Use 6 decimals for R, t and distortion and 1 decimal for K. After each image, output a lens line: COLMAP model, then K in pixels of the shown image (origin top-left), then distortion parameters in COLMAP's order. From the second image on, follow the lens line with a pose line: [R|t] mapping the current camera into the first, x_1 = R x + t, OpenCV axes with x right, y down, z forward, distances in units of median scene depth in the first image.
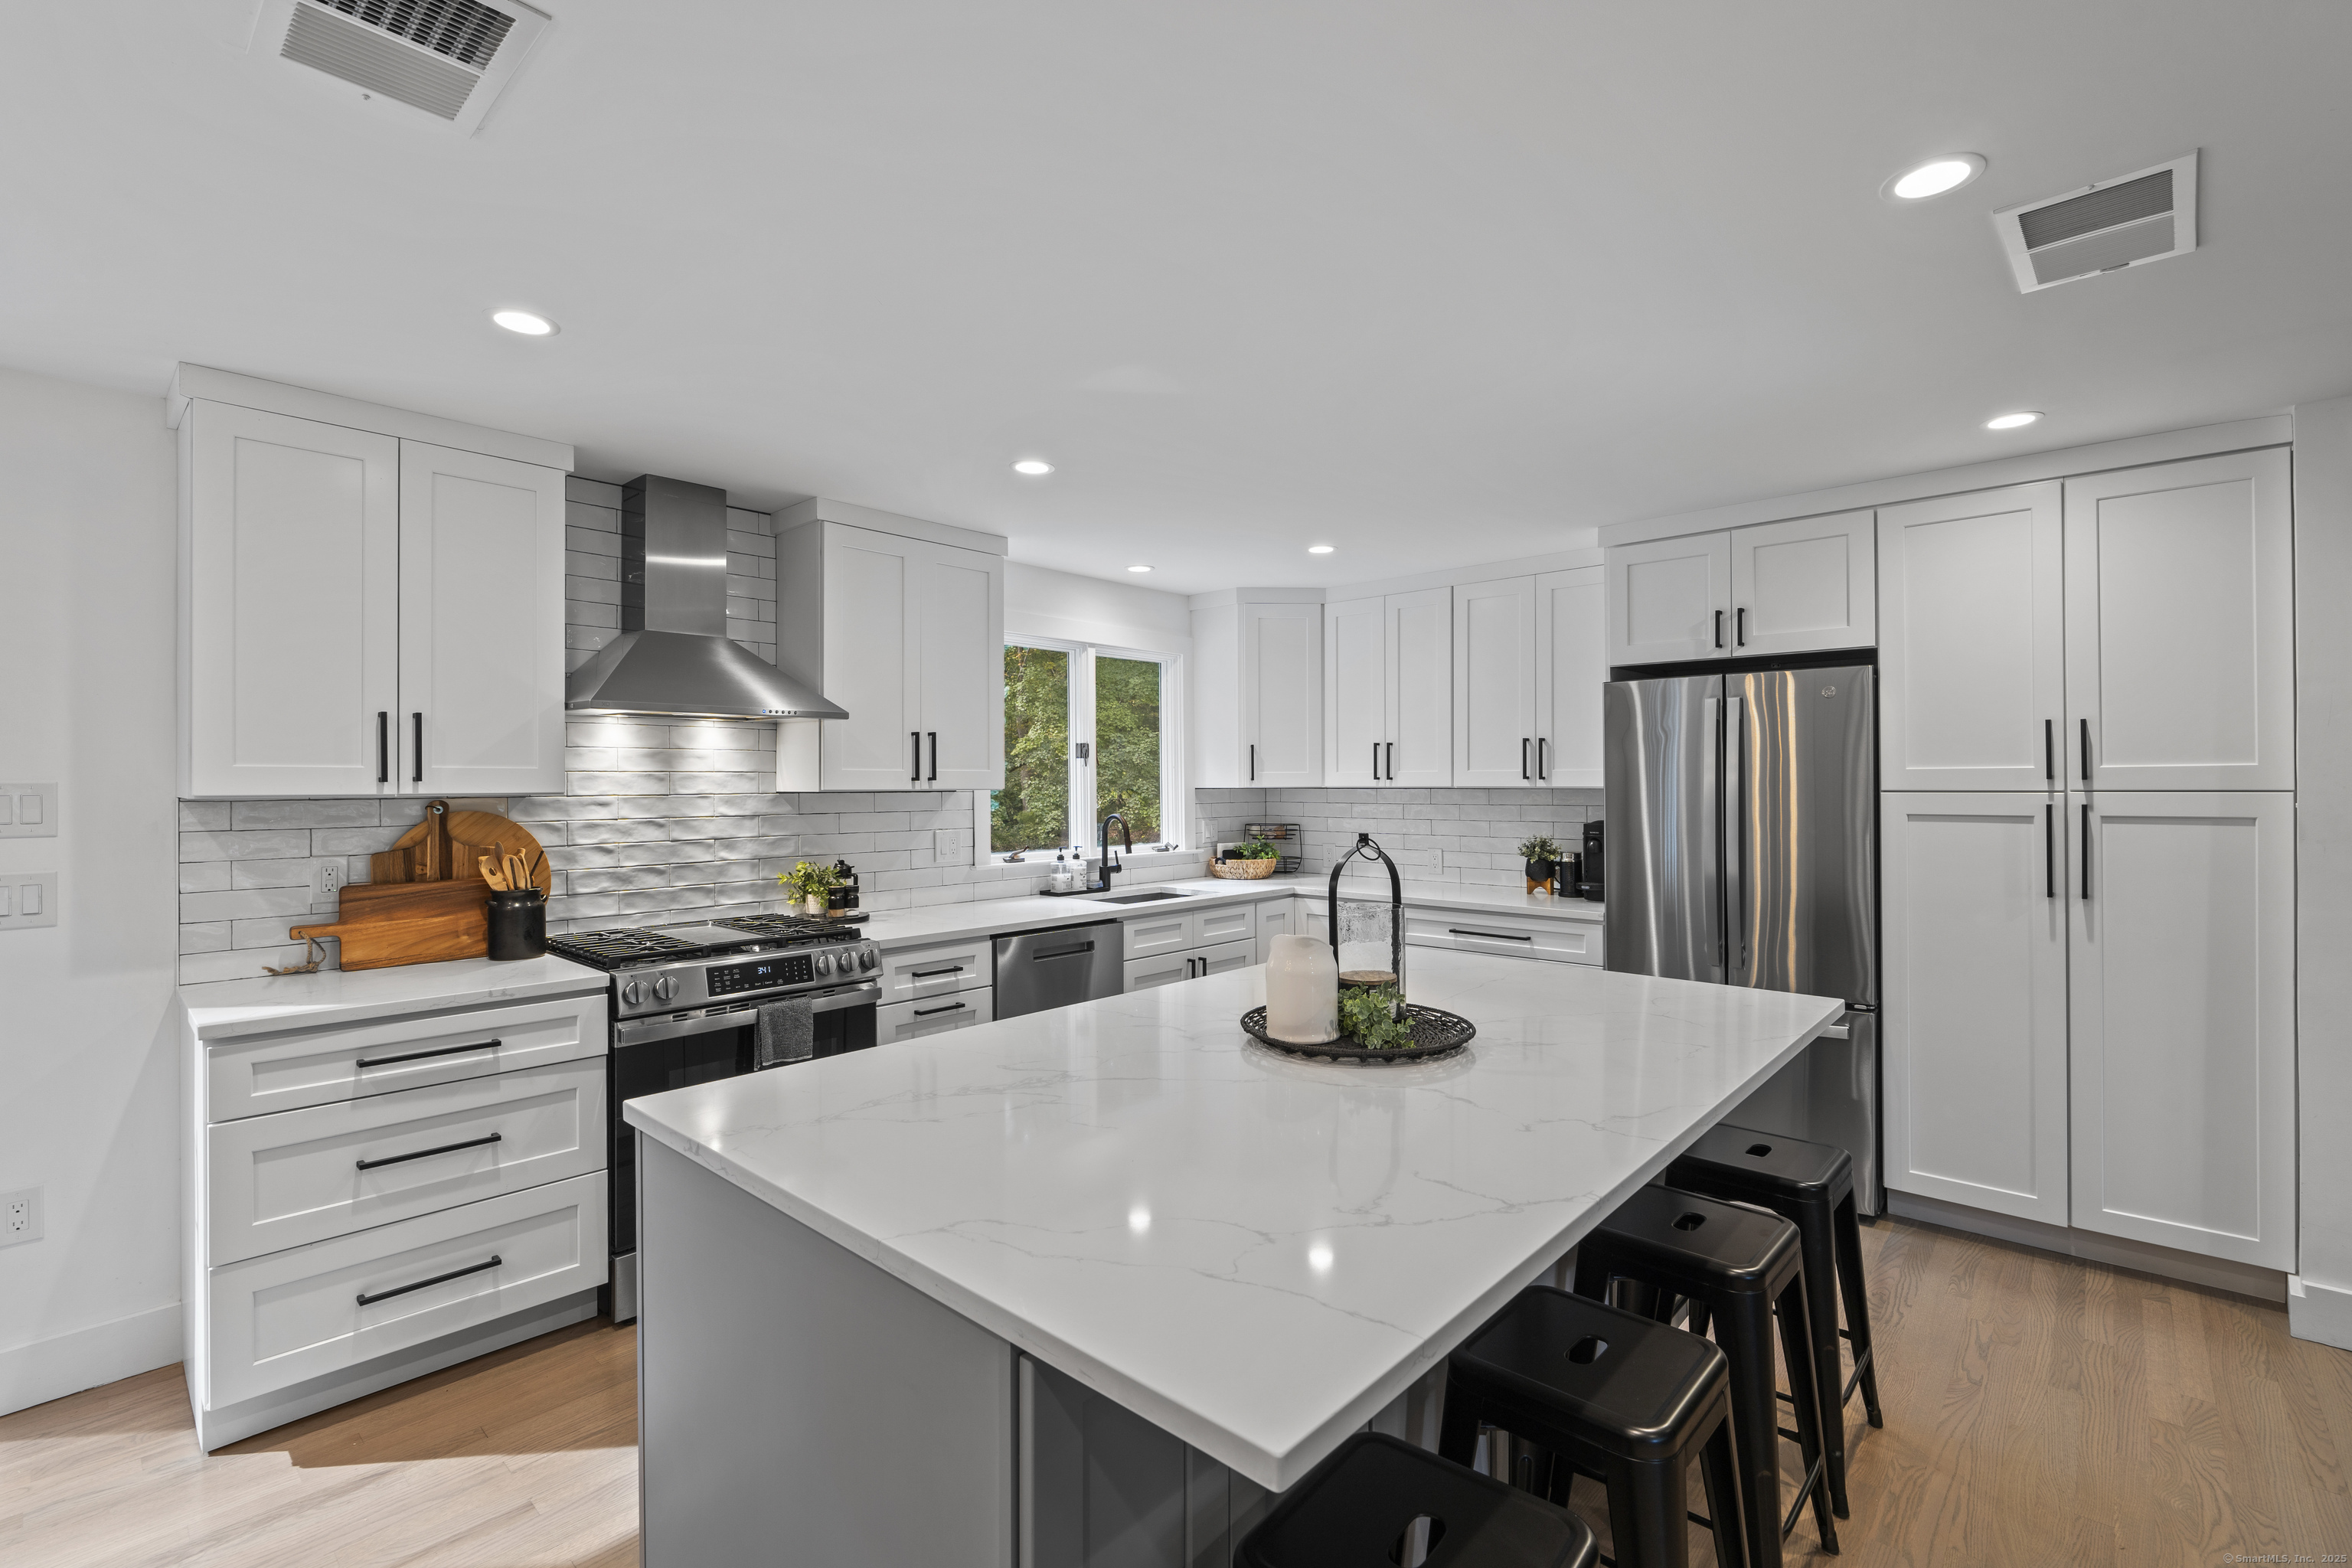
lens RADIAL K [[1042.1, 0, 1178.2], [0, 1042.1, 780.2], [0, 0, 1]] dist [-0.007014, 0.000965]
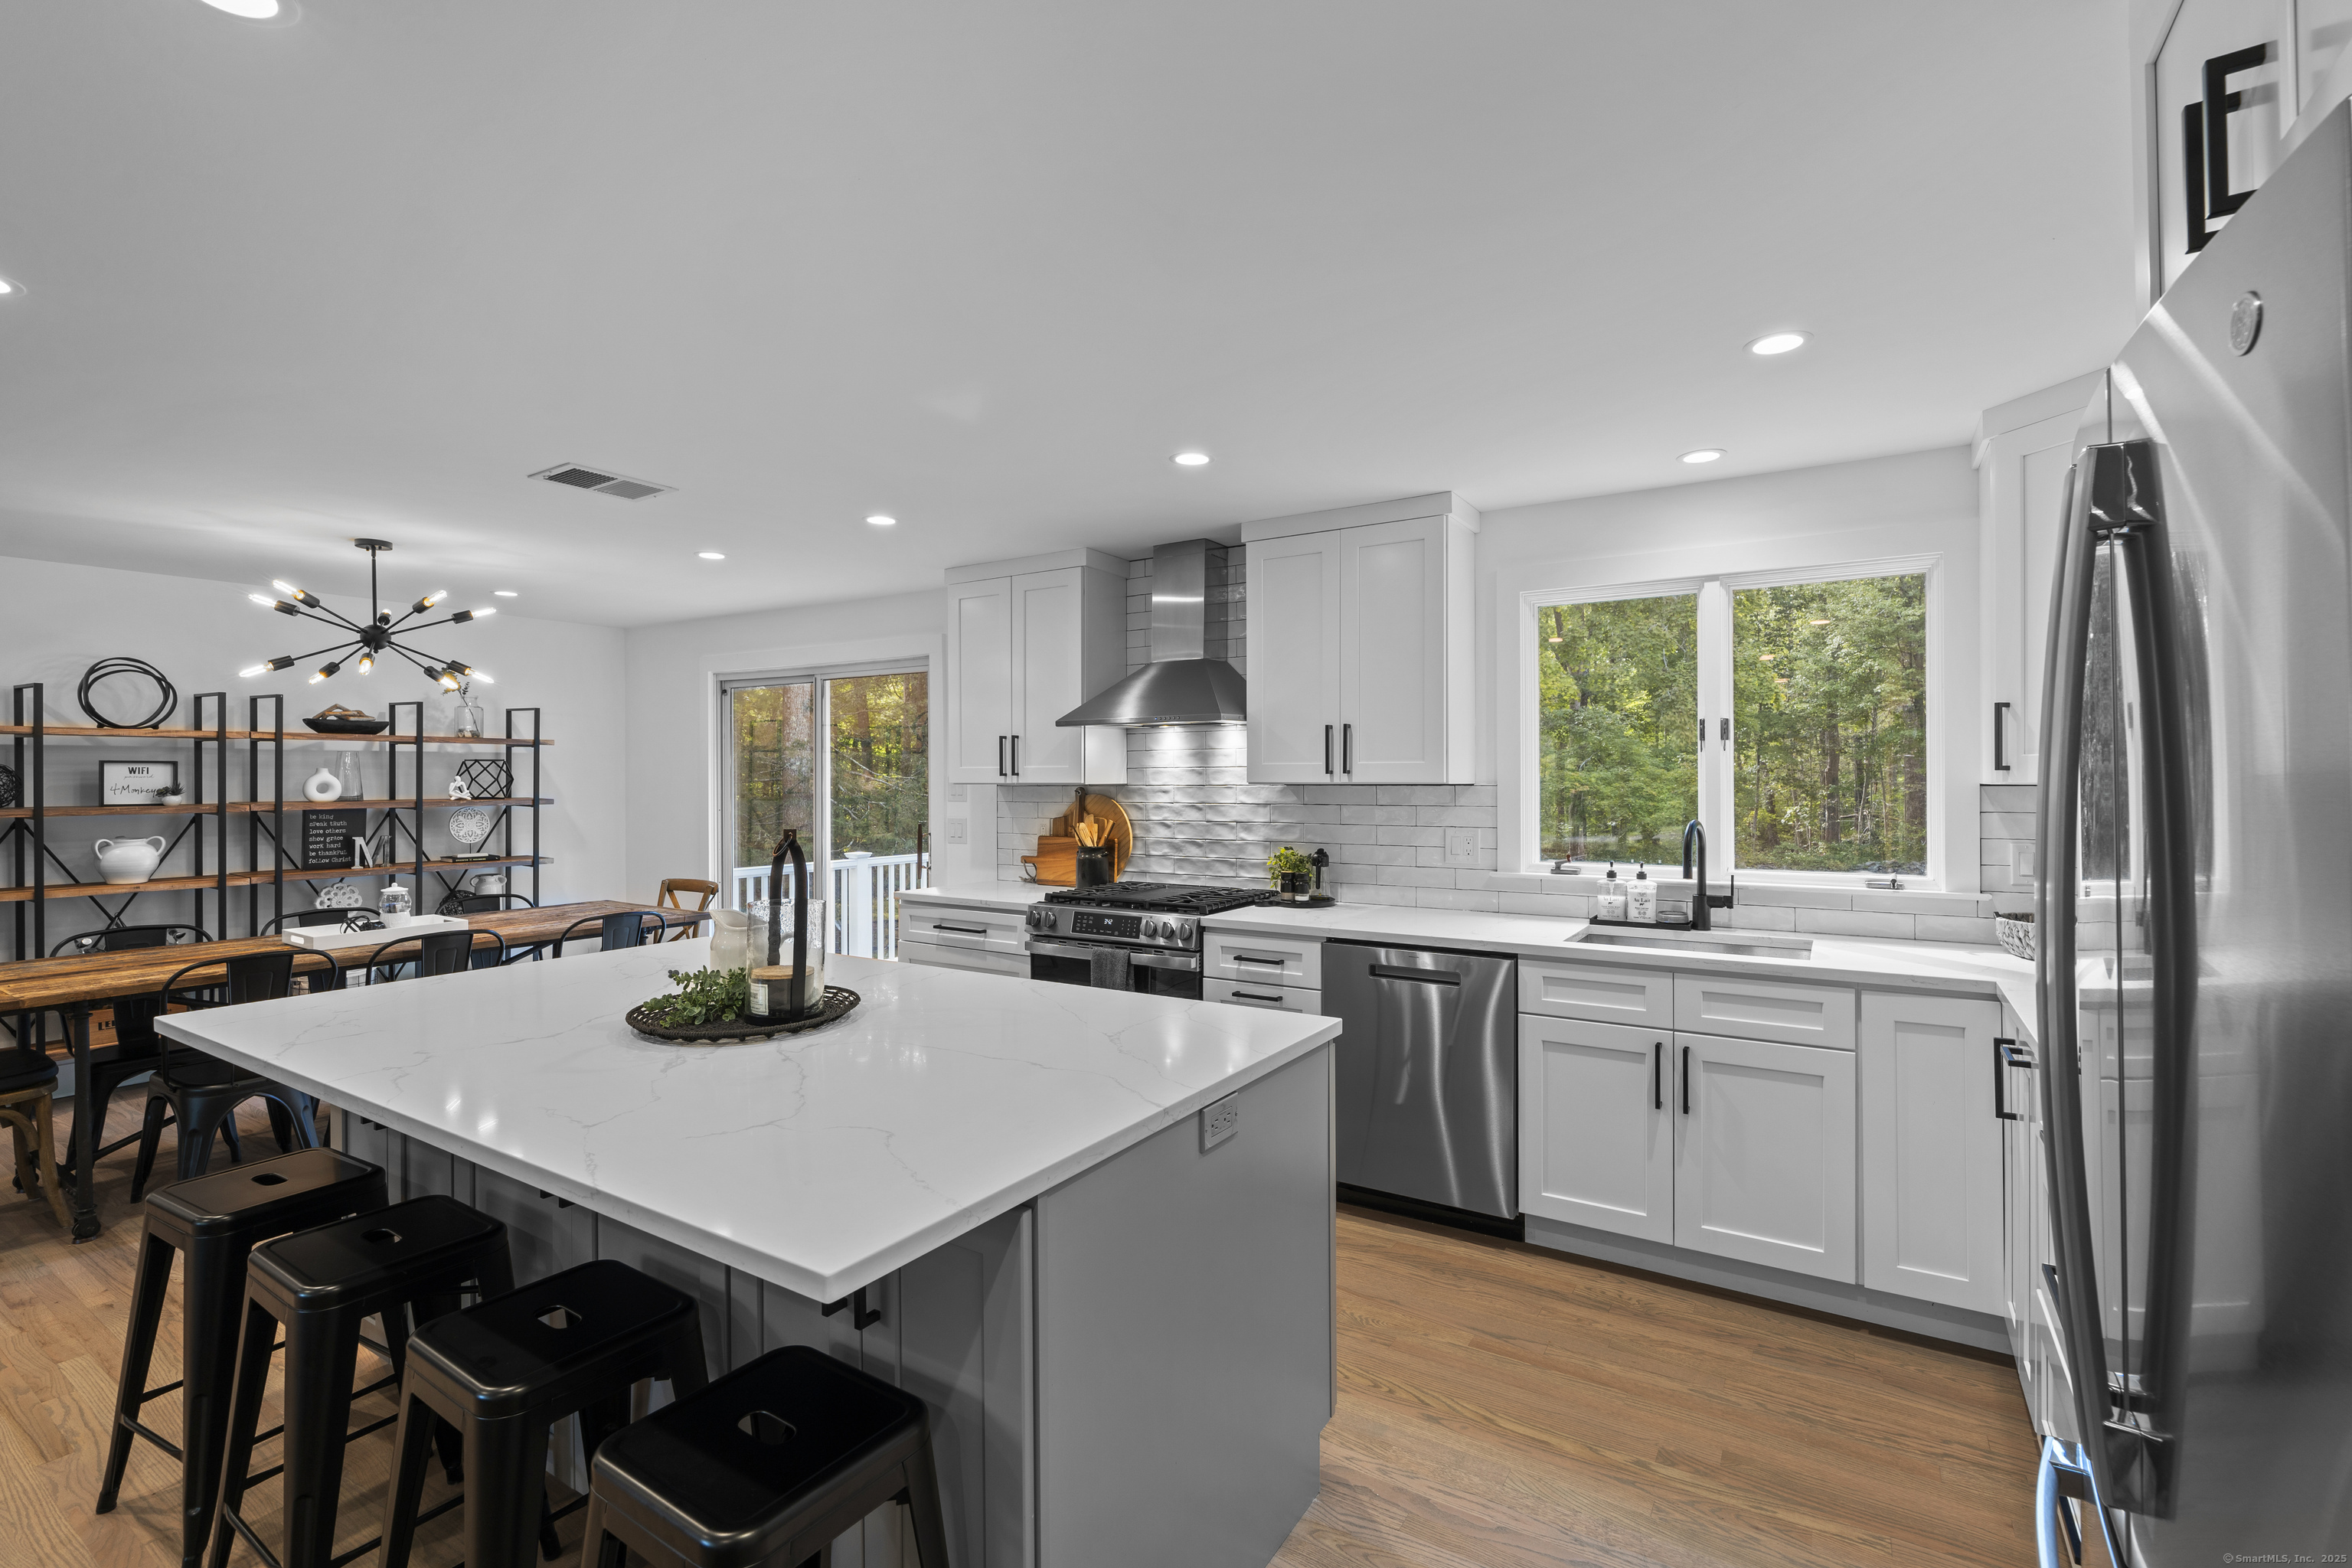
lens RADIAL K [[1042.1, 0, 1178.5], [0, 1042.1, 777.5], [0, 0, 1]] dist [-0.007014, 0.000965]
pose [[0.170735, 0.002900, -0.985313, 0.740488], [0.006044, 0.999974, 0.003990, -0.000929], [0.985298, -0.006636, 0.170713, 0.720369]]
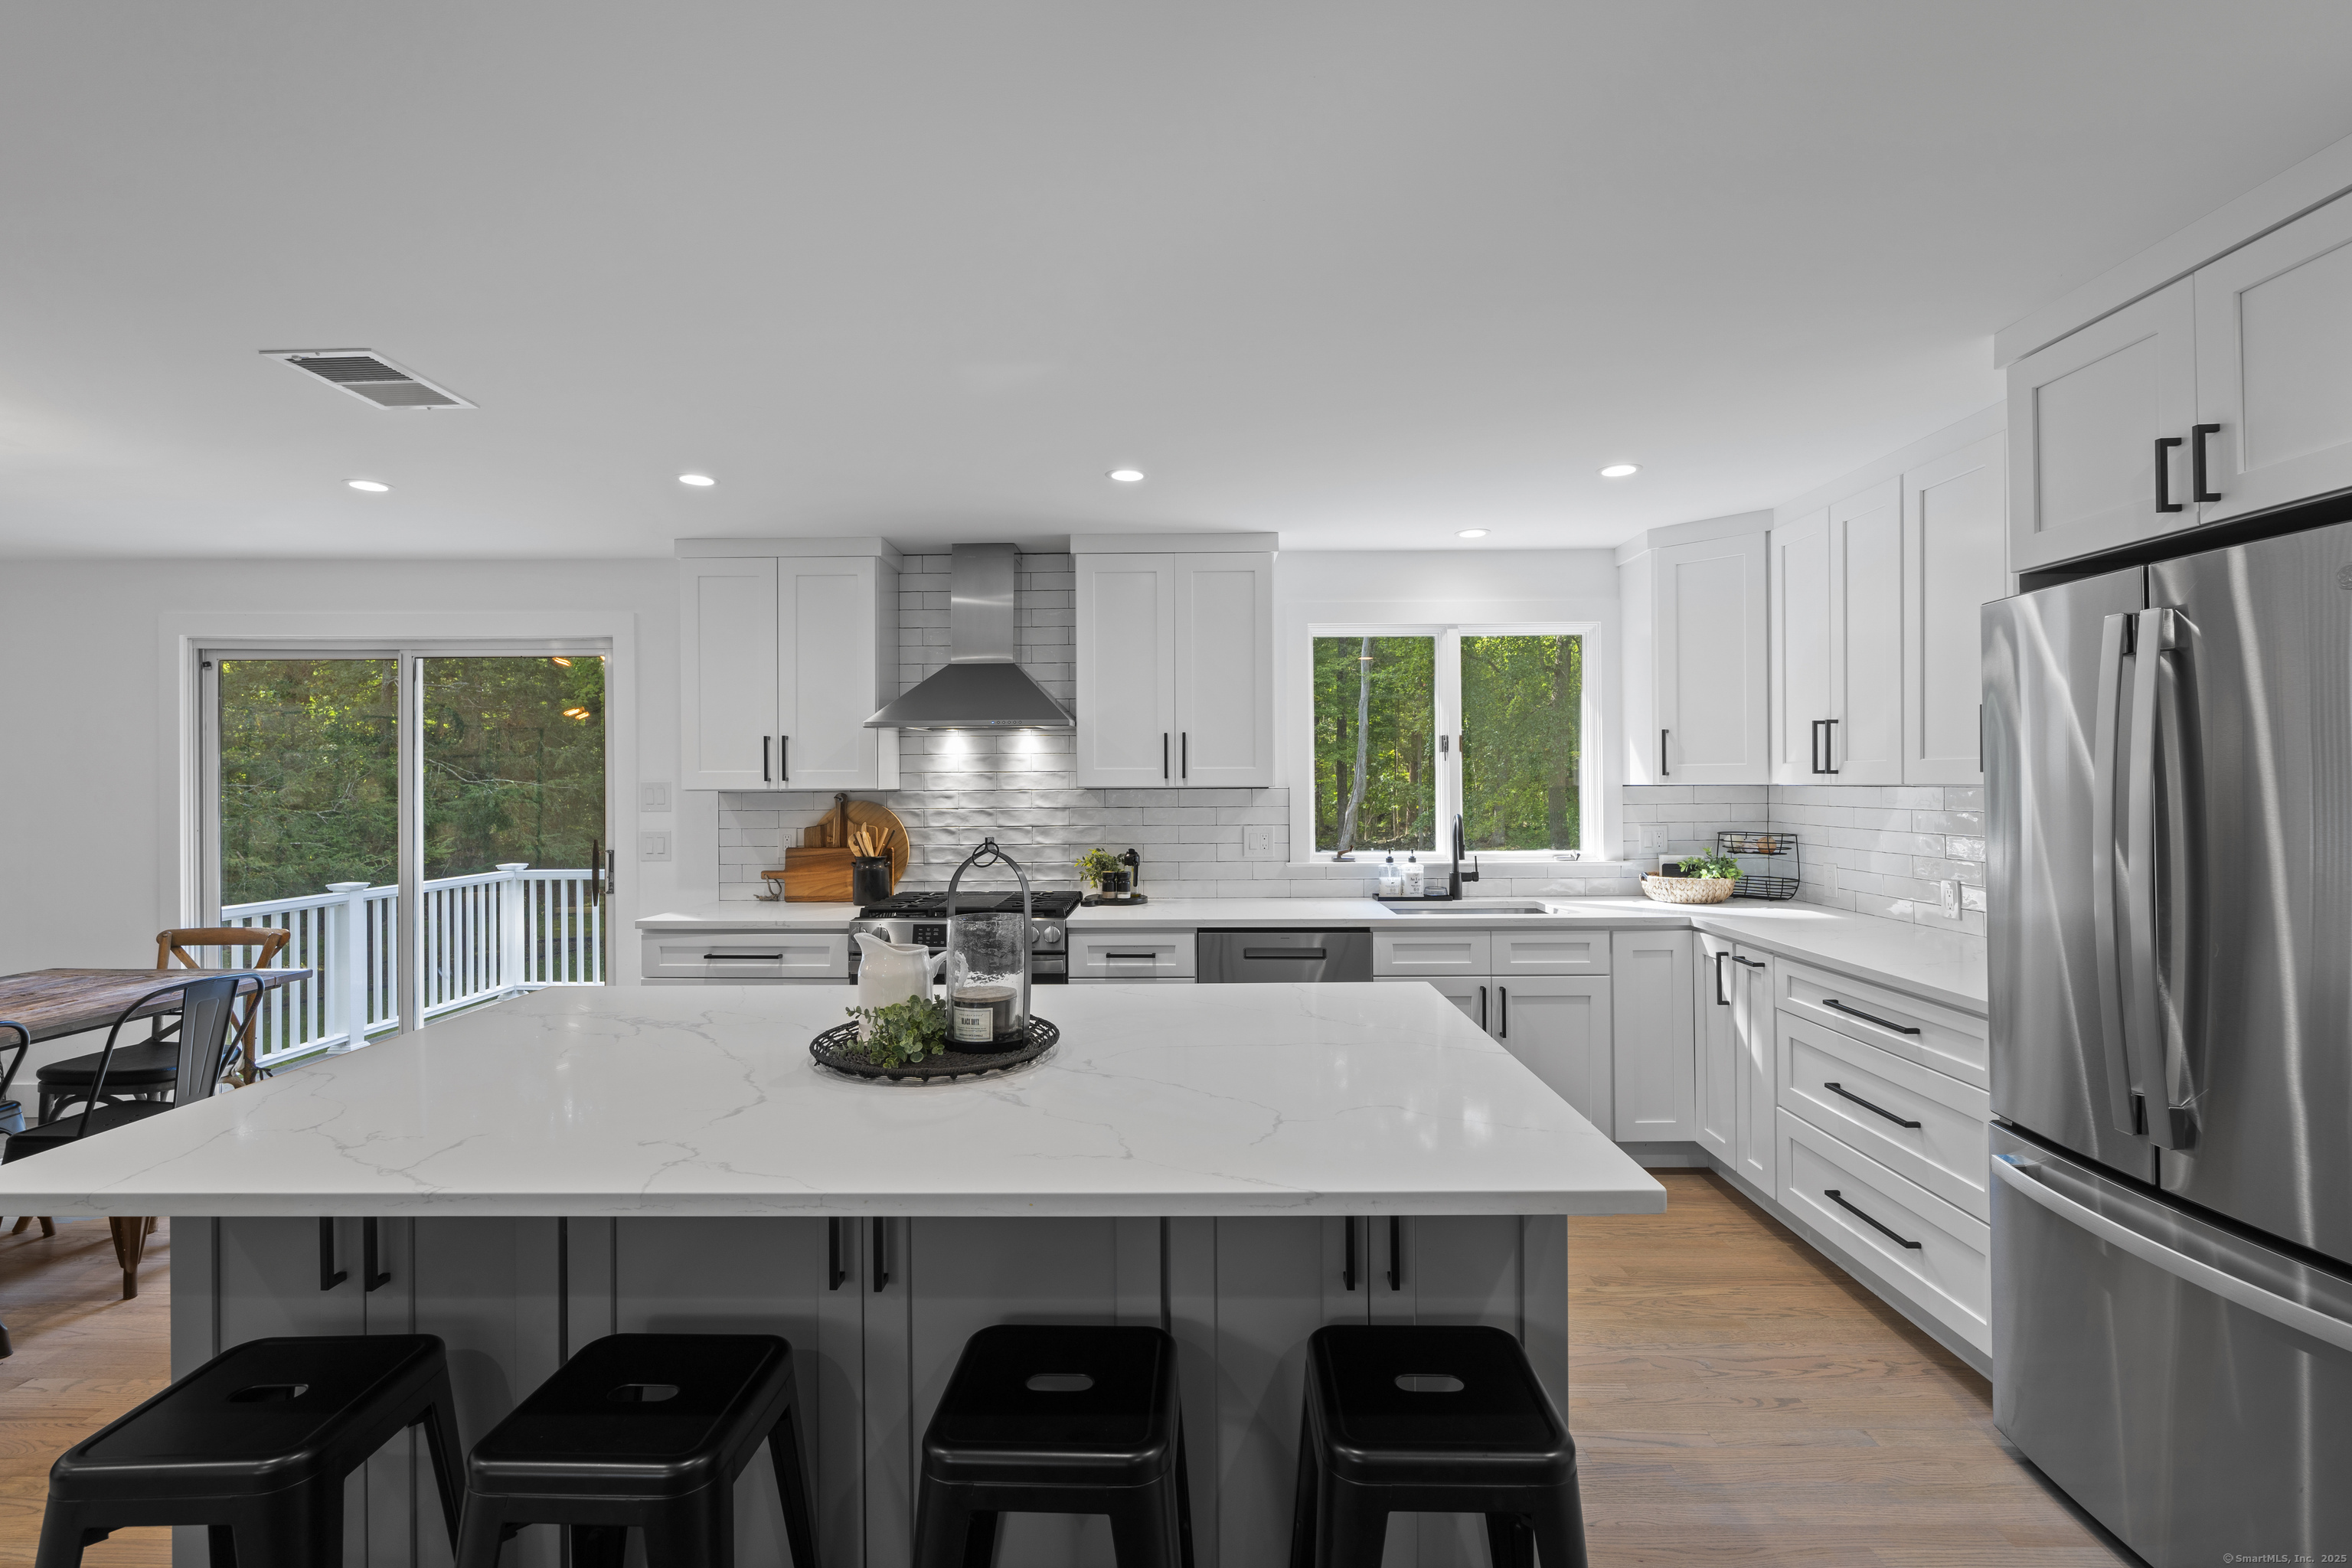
lens RADIAL K [[1042.1, 0, 1178.5], [0, 1042.1, 778.4], [0, 0, 1]] dist [-0.007014, 0.000965]
pose [[0.664031, -0.002608, -0.747701, 0.587968], [0.006185, 0.999979, 0.002005, -0.001582], [0.747680, -0.005956, 0.664033, 0.308846]]
